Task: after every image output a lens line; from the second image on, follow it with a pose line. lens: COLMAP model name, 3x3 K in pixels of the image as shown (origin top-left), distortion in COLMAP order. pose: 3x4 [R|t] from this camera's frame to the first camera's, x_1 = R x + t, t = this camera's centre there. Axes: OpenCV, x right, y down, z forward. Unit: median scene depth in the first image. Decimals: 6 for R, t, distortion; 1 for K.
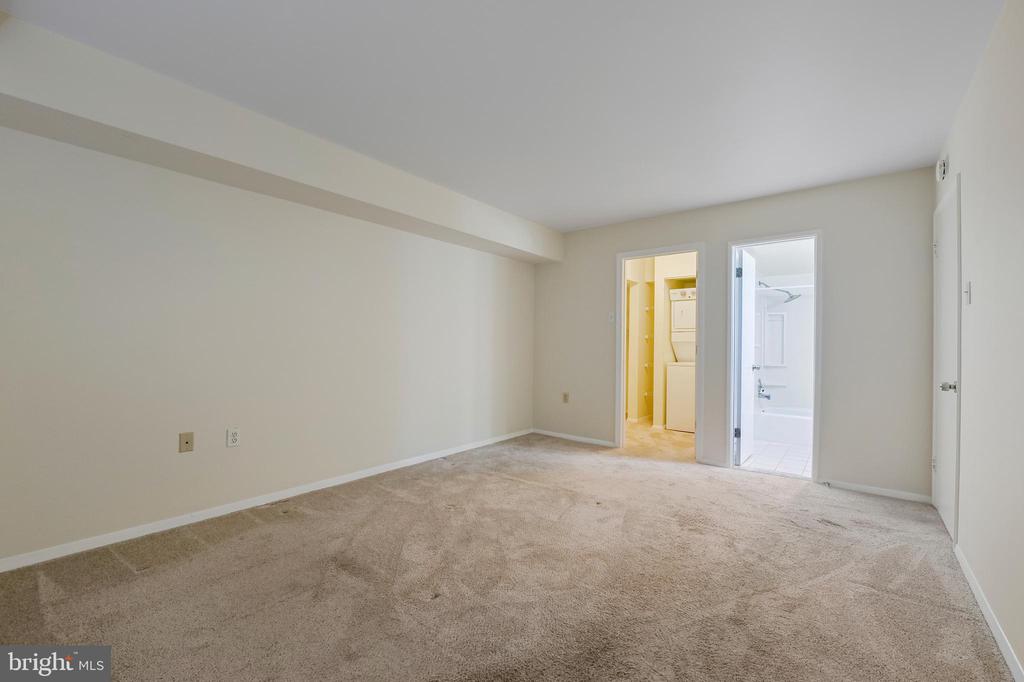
lens RADIAL K [[413.8, 0, 513.2], [0, 413.8, 347.0], [0, 0, 1]] dist [-0.005925, -0.000948]
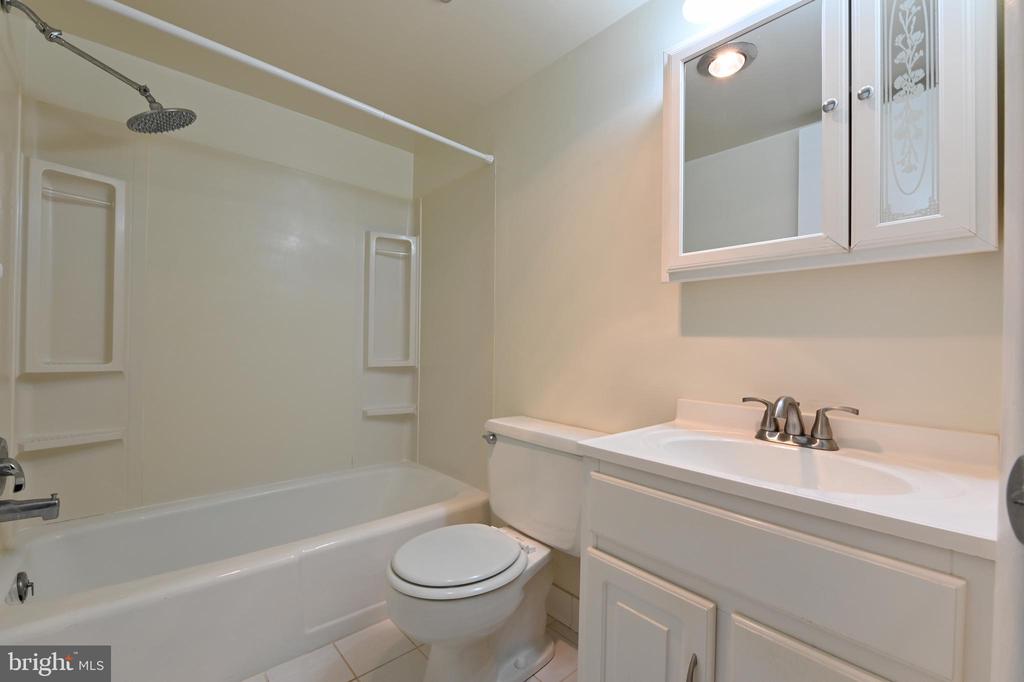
lens RADIAL K [[417.7, 0, 512.0], [0, 417.7, 340.7], [0, 0, 1]] dist [-0.003970, -0.000156]
pose [[0.132194, -0.006881, 0.991200, 0.370713], [-0.015597, 0.999838, 0.009021, 0.017546], [-0.991101, -0.016653, 0.132066, 0.626792]]
